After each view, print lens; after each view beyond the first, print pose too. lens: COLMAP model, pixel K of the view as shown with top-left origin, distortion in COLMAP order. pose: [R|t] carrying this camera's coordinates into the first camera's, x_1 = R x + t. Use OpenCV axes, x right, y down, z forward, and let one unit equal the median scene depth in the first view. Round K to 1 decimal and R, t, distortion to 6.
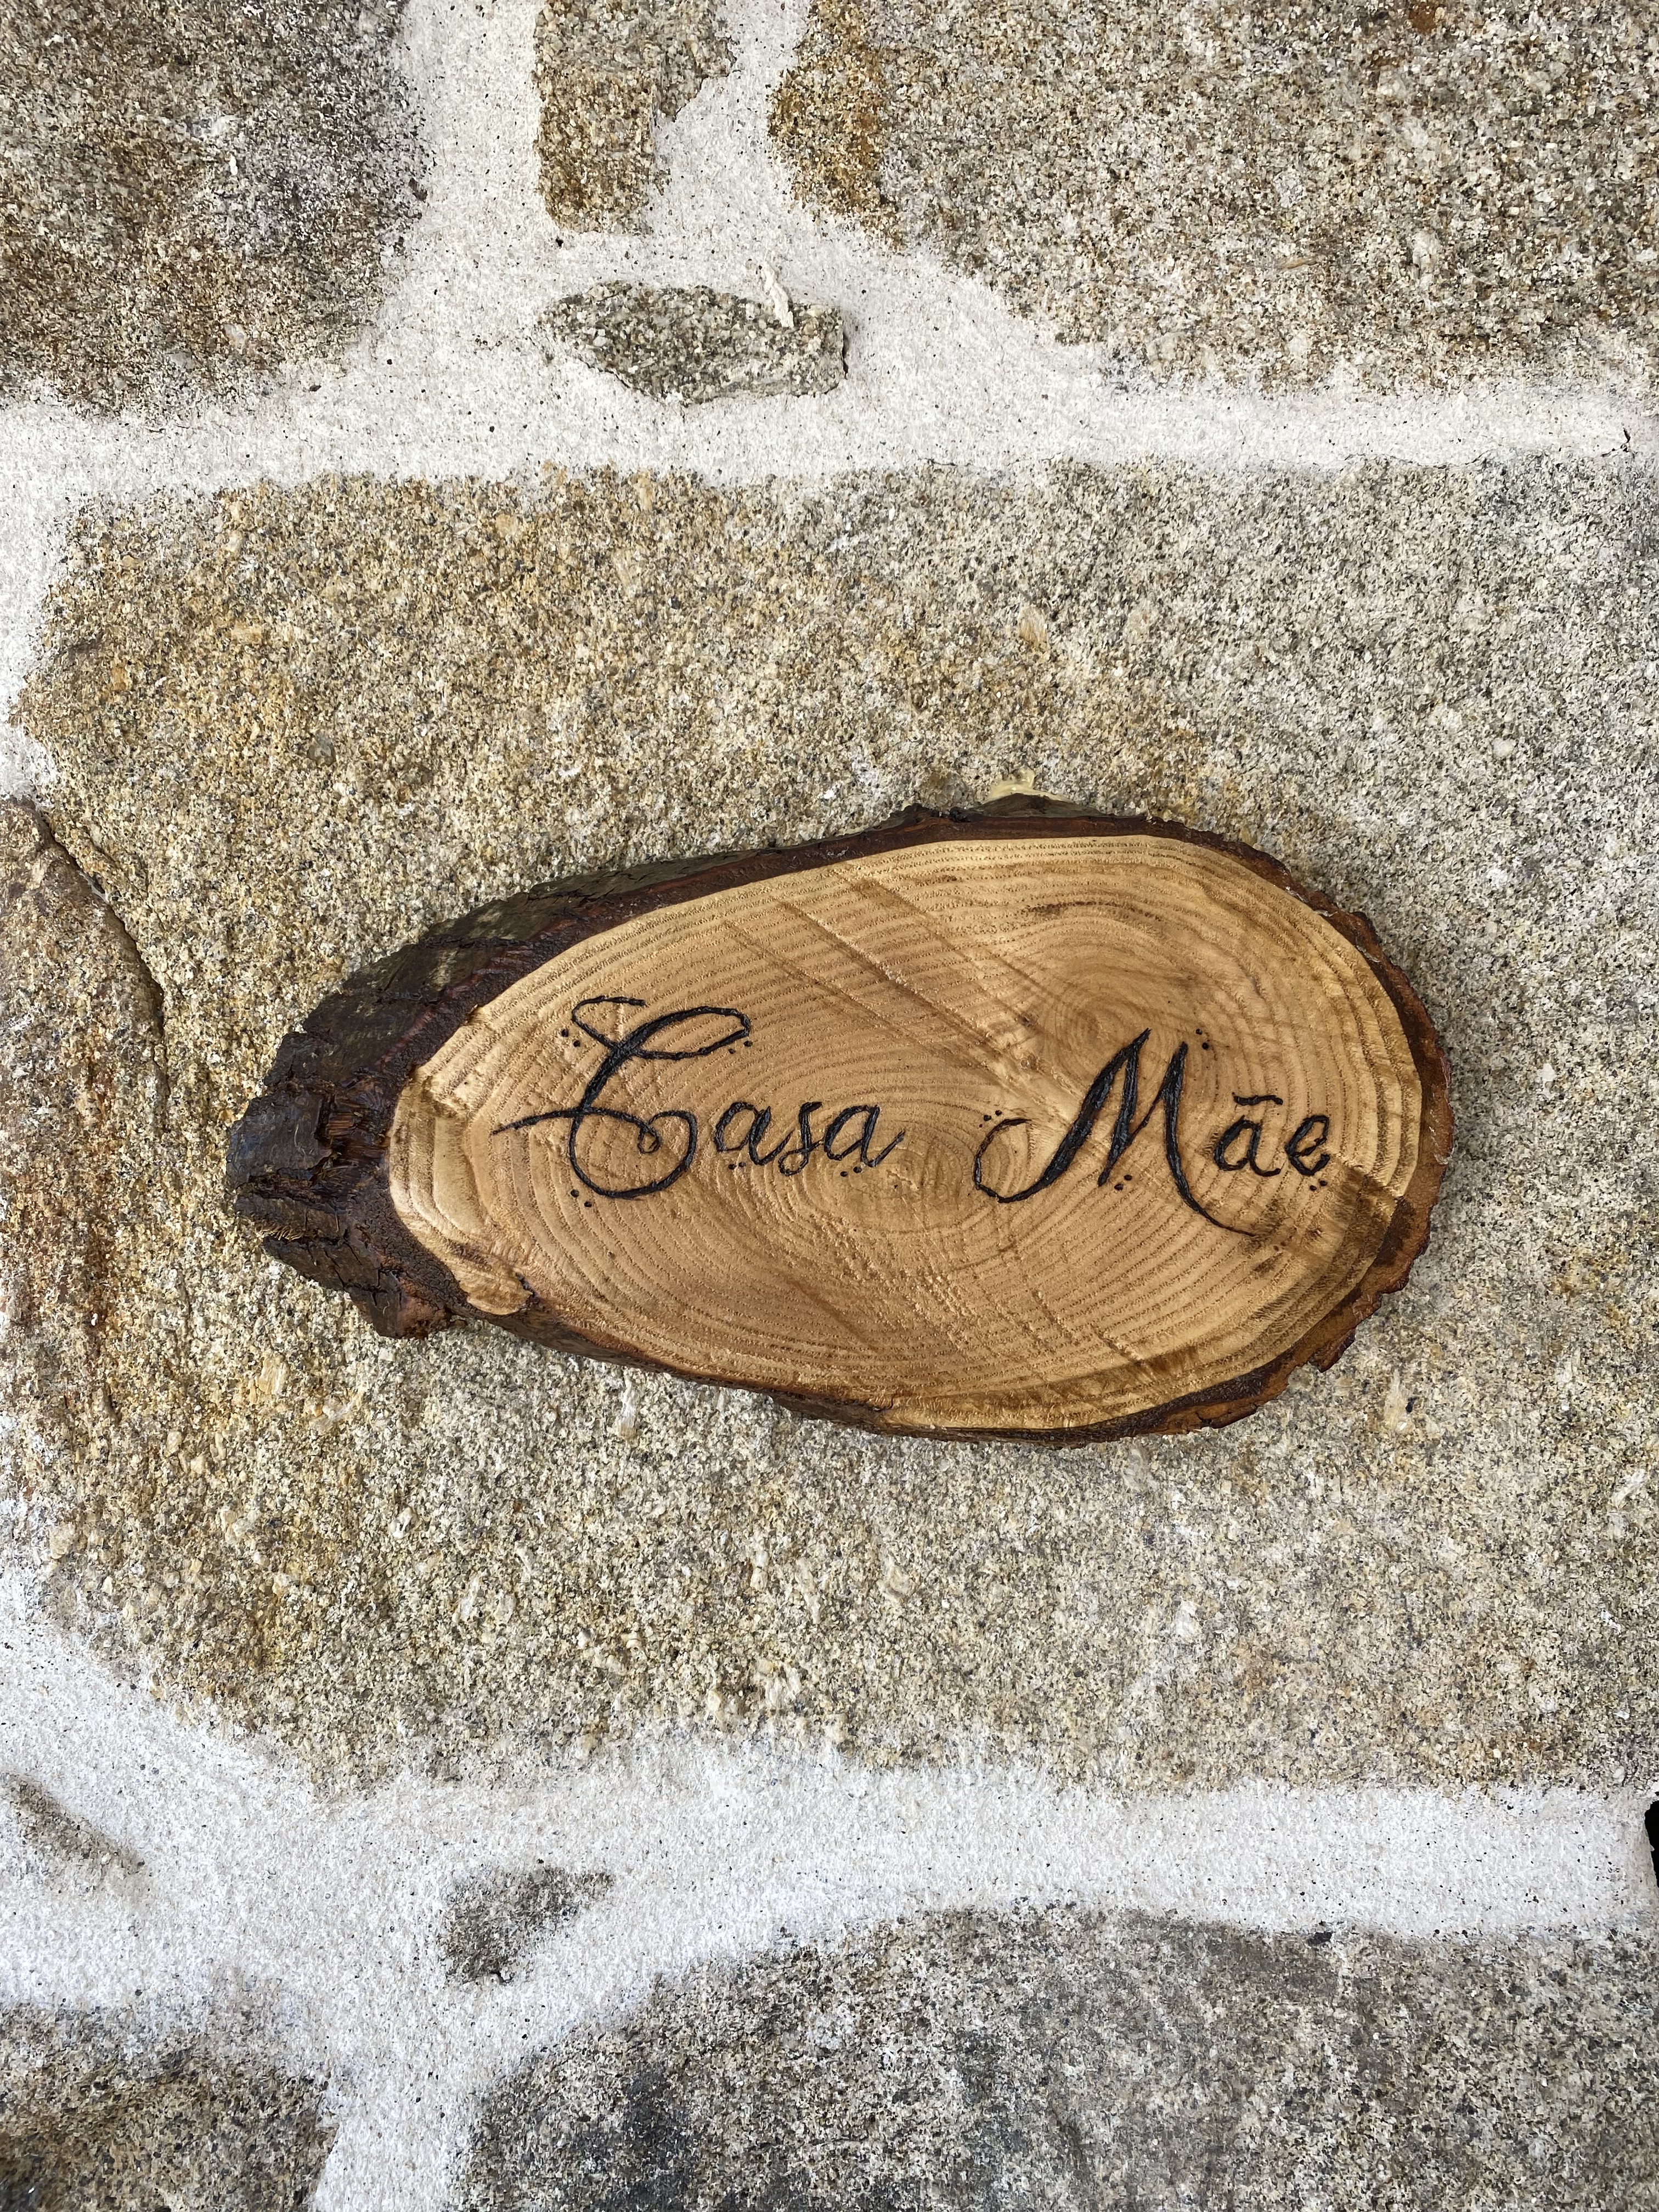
lens RADIAL K [[1701.1, 0, 829.8], [0, 1701.1, 1104.3], [0, 0, 1]] dist [0.021730, -0.042189]
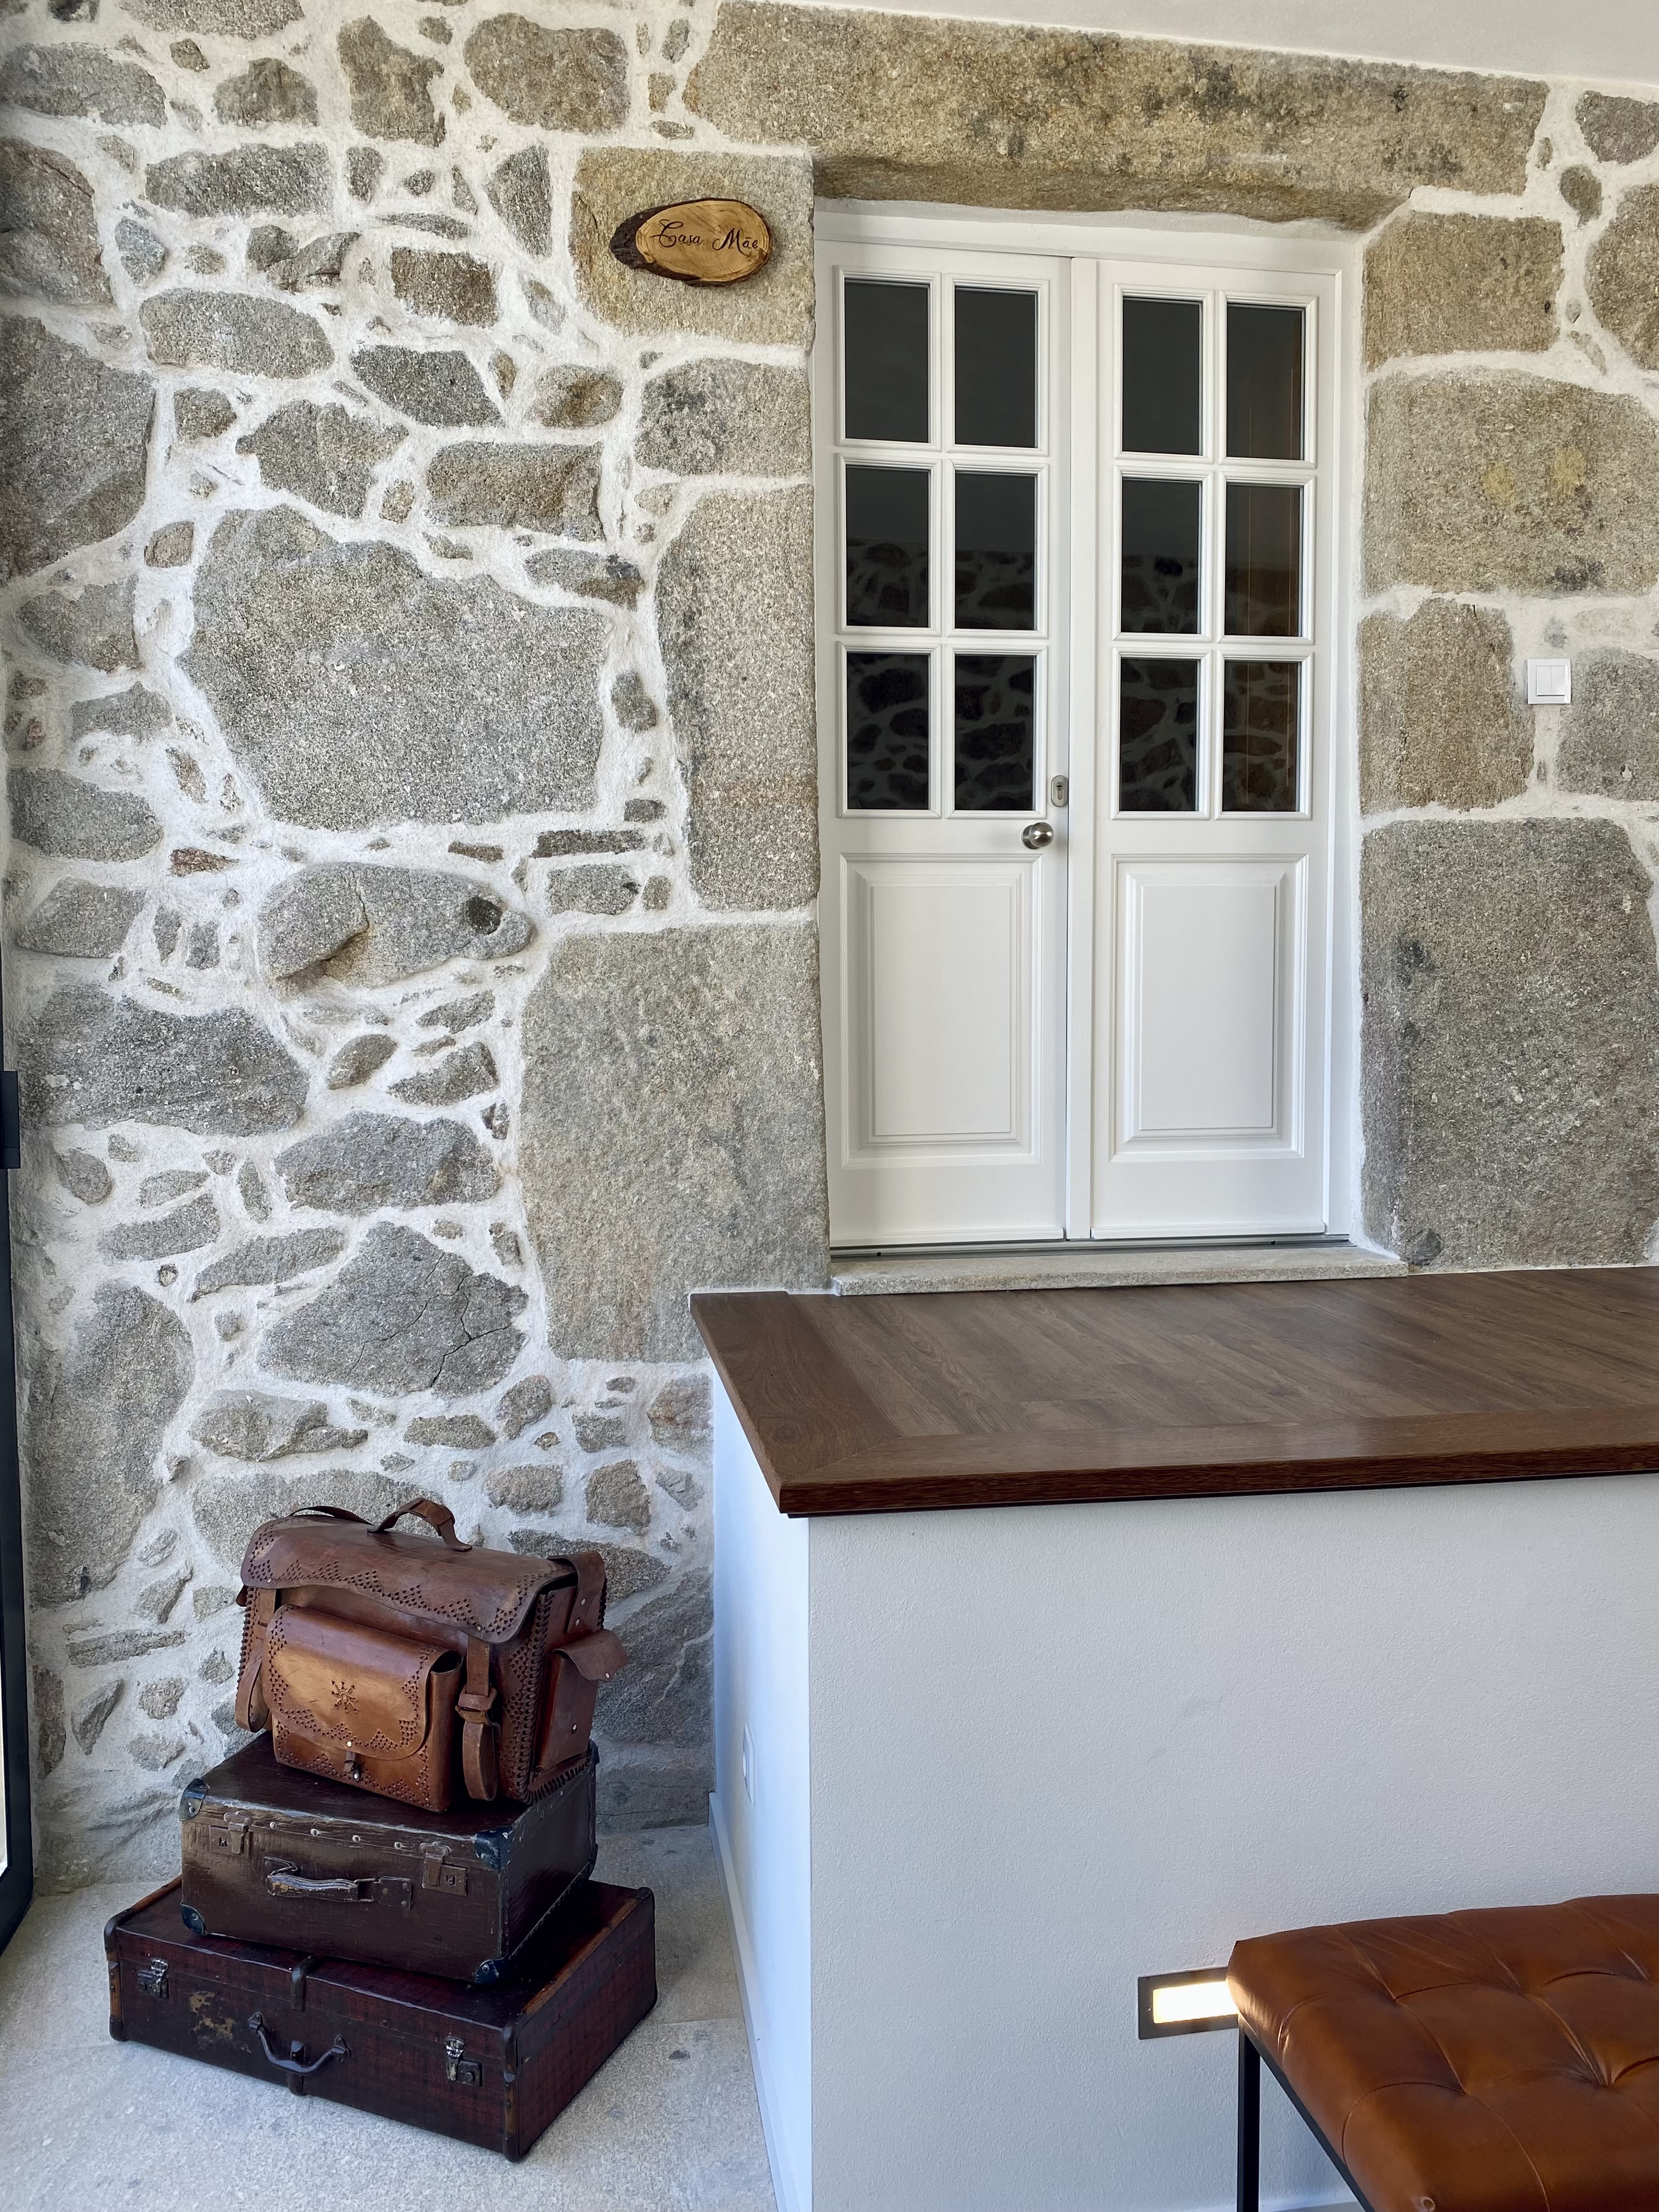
lens RADIAL K [[1701.1, 0, 826.5], [0, 1701.1, 1107.9], [0, 0, 1]] dist [0.021730, -0.042189]
pose [[0.986655, -0.016254, 0.162011, -0.658364], [-0.002164, 0.993608, 0.112866, 2.778240], [-0.162810, -0.111711, 0.980313, -6.481675]]
